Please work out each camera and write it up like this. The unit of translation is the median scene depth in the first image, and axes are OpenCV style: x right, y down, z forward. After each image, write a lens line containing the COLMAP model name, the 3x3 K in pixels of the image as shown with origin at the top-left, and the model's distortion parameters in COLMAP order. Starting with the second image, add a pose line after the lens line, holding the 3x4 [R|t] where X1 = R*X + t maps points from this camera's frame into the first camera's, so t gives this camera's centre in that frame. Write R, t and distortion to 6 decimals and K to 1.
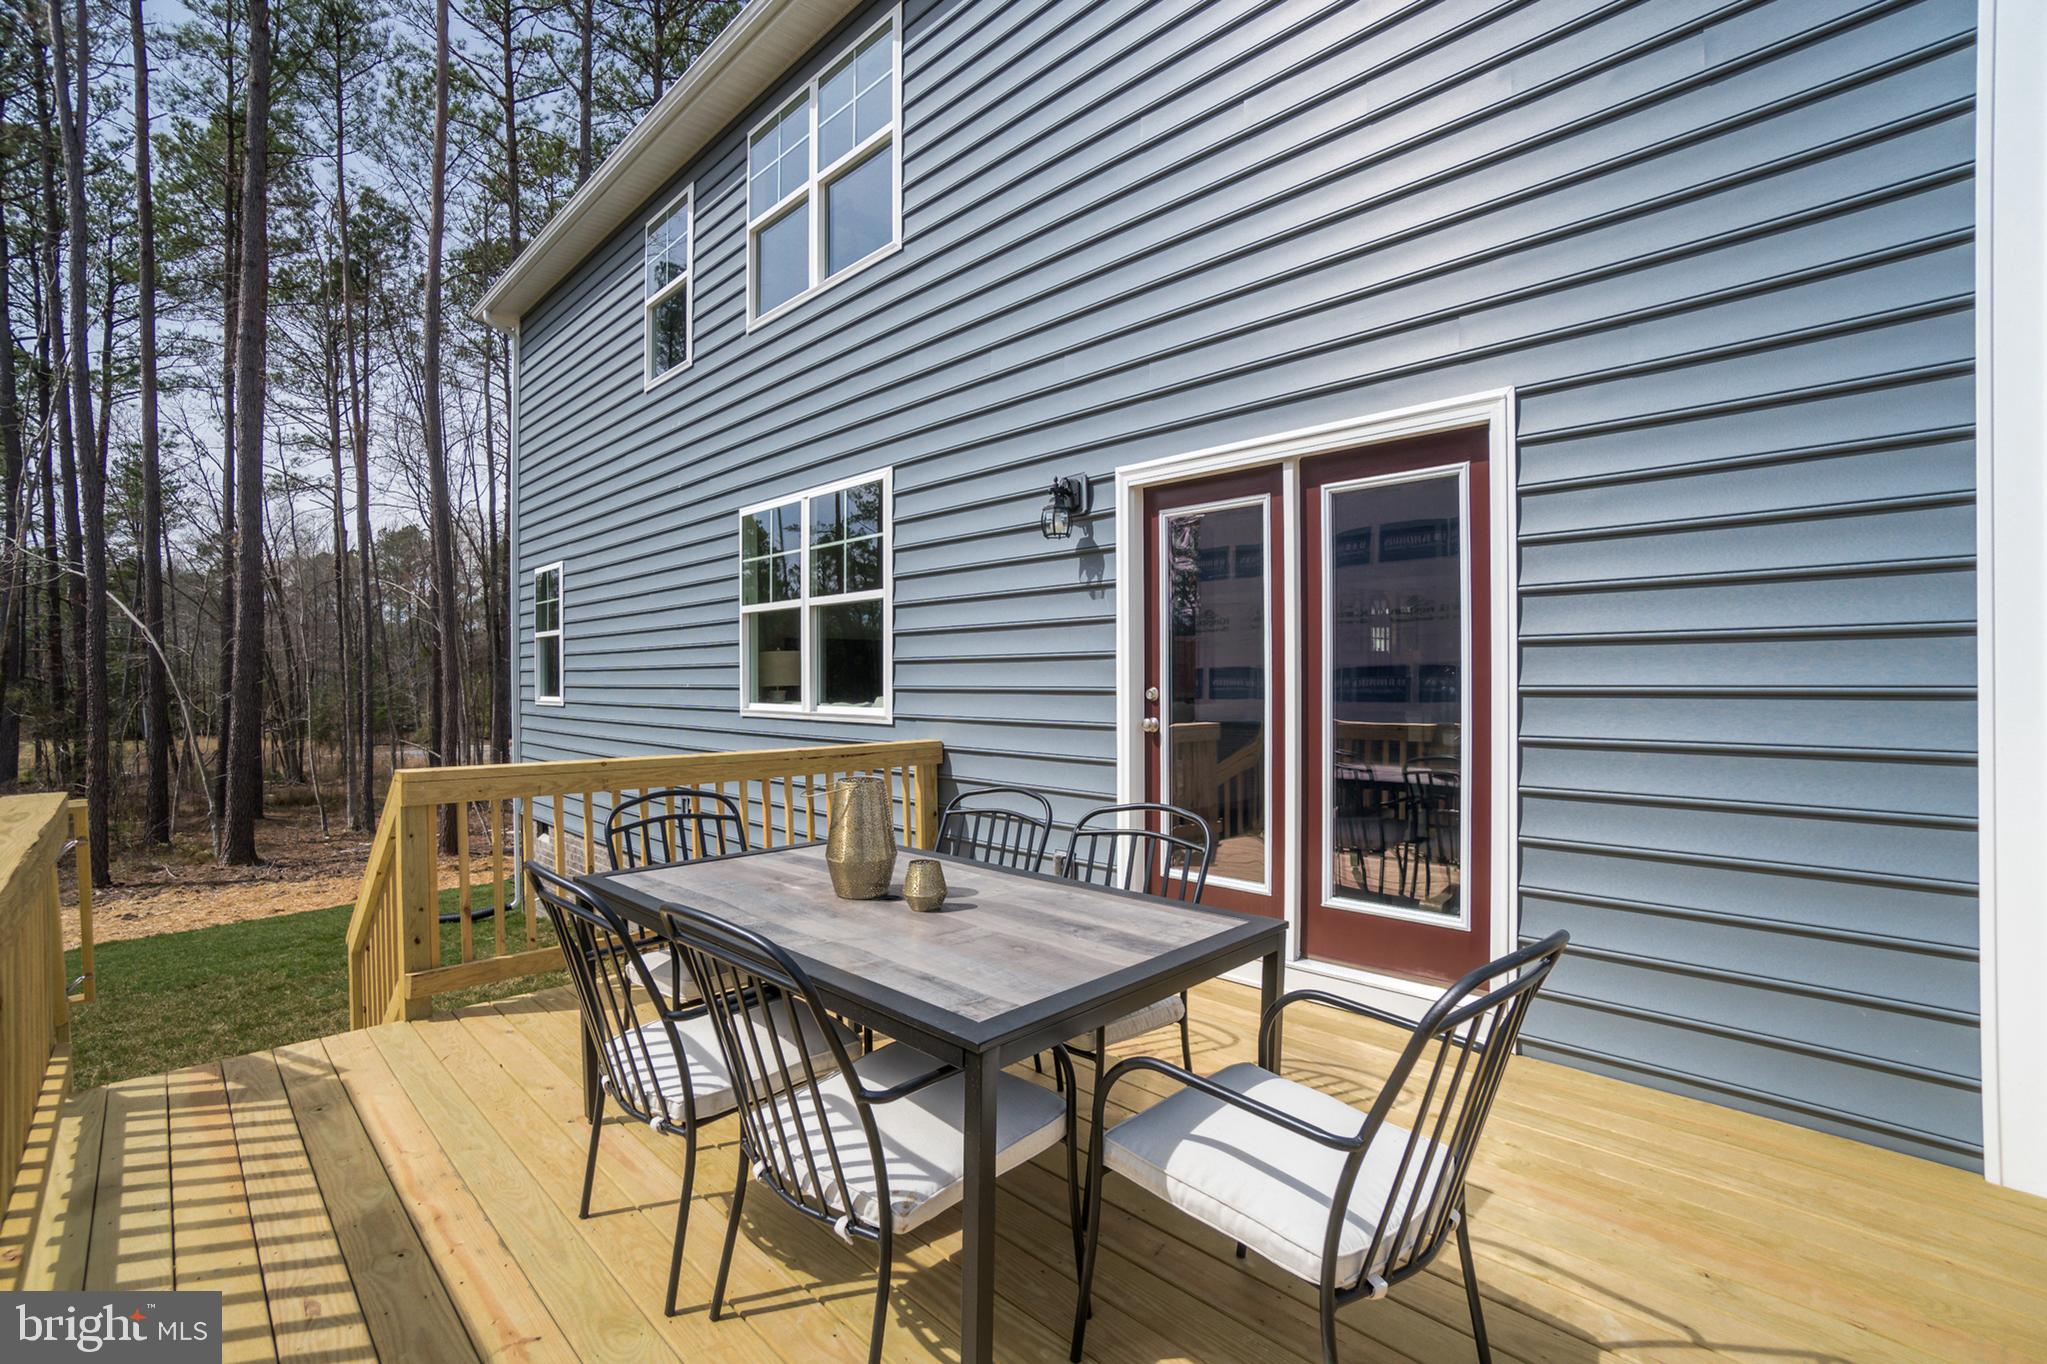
lens RADIAL K [[892.6, 0, 1005.8], [0, 892.6, 692.3], [0, 0, 1]] dist [-0.045678, 0.006325]
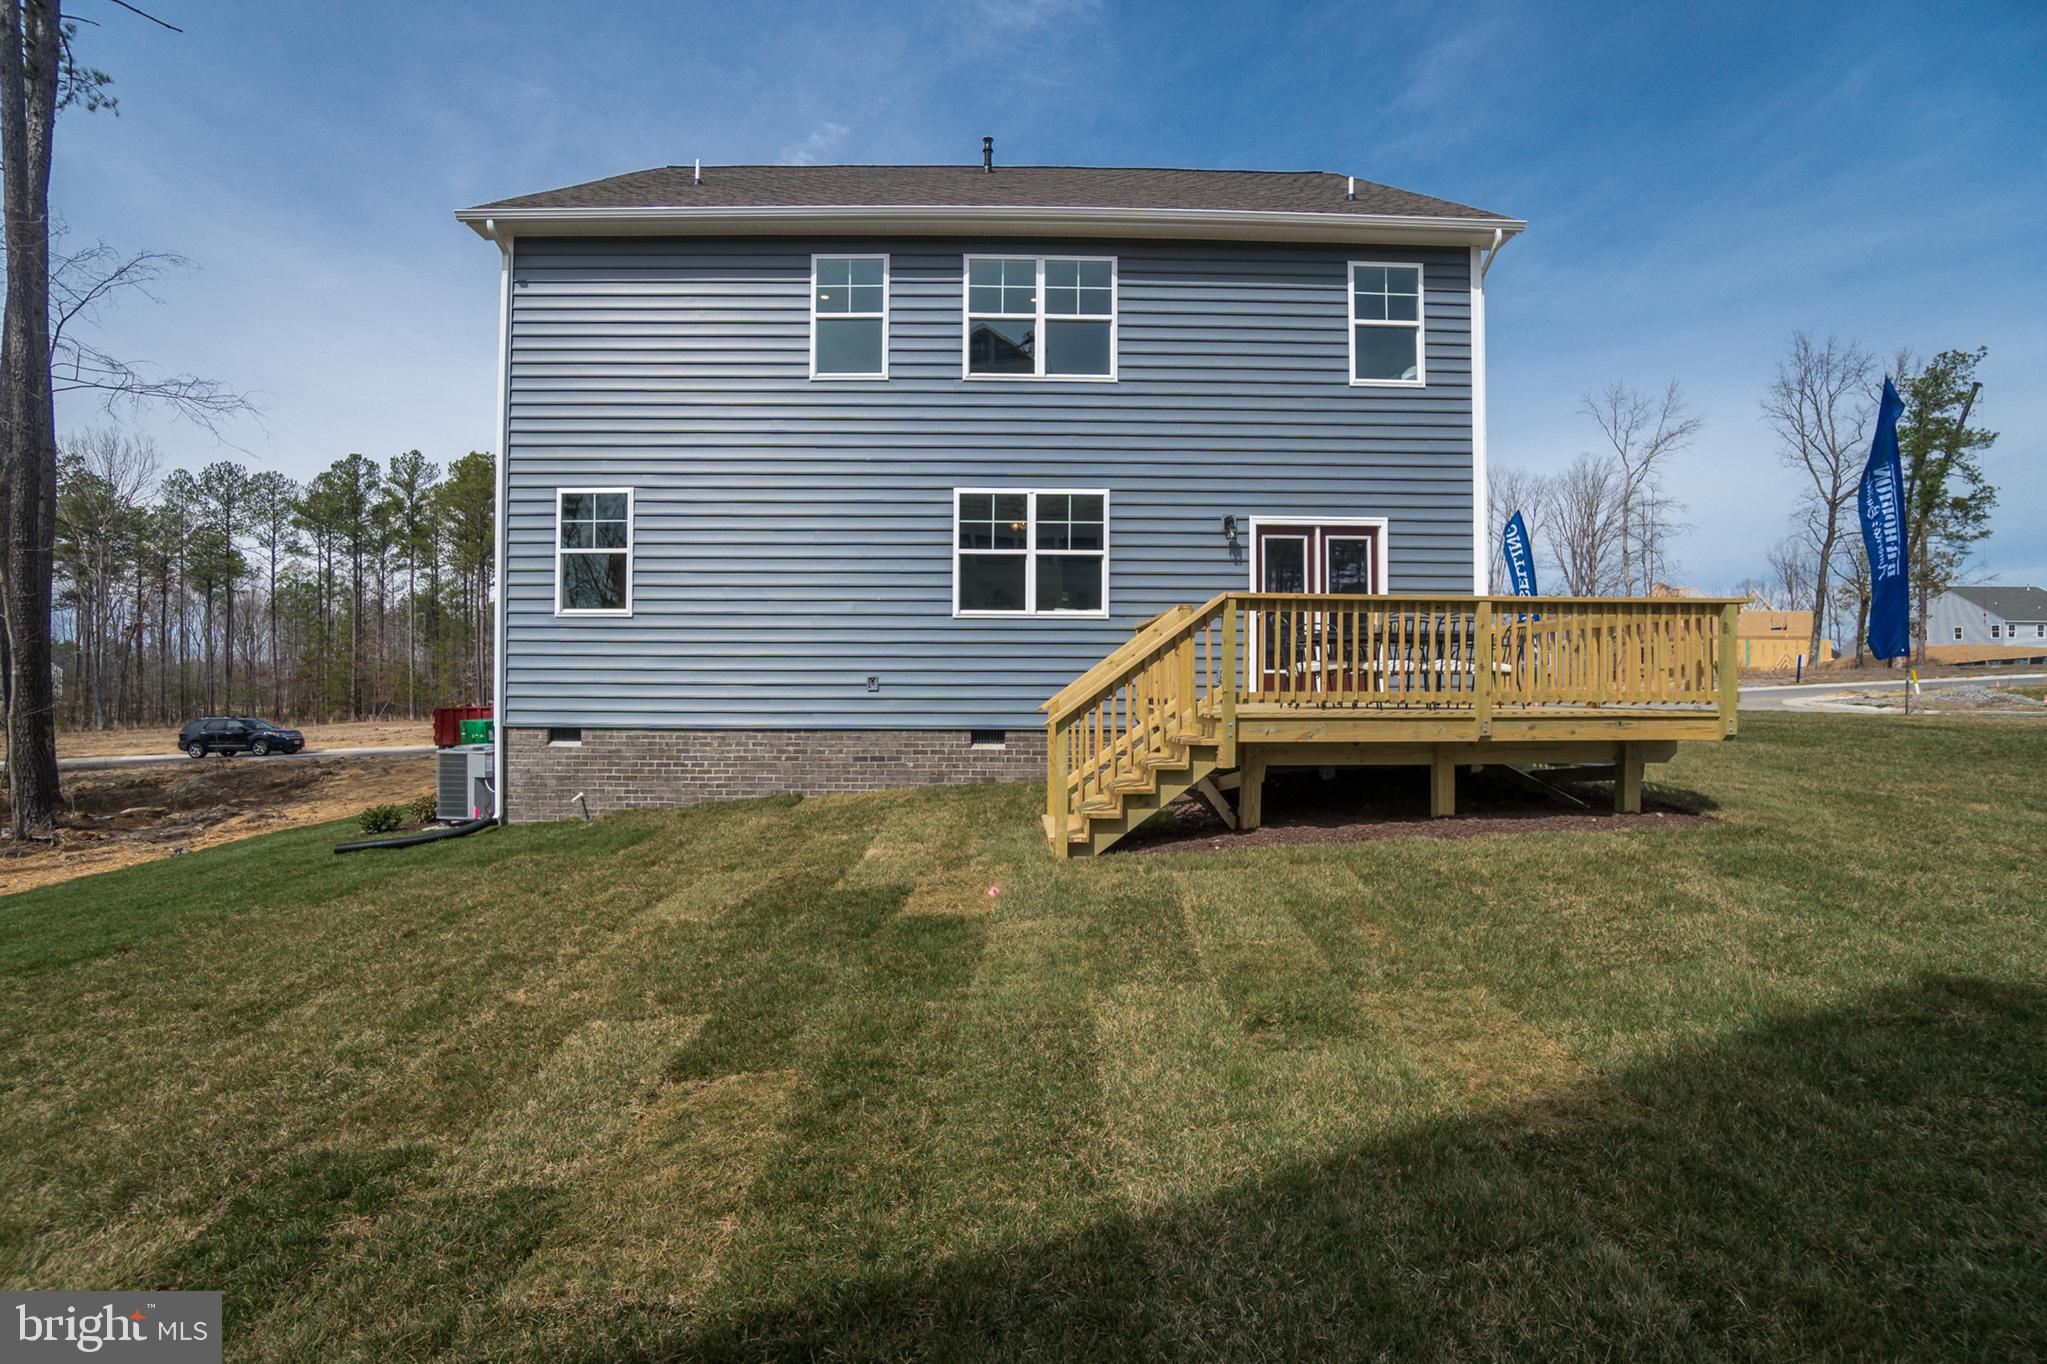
lens RADIAL K [[892.6, 0, 1065.4], [0, 892.6, 679.3], [0, 0, 1]] dist [-0.045678, 0.006325]
pose [[0.688733, 0.007762, 0.724973, -2.024644], [0.004221, 0.999883, -0.014716, 0.246503], [-0.725002, 0.013196, 0.688620, -0.363587]]
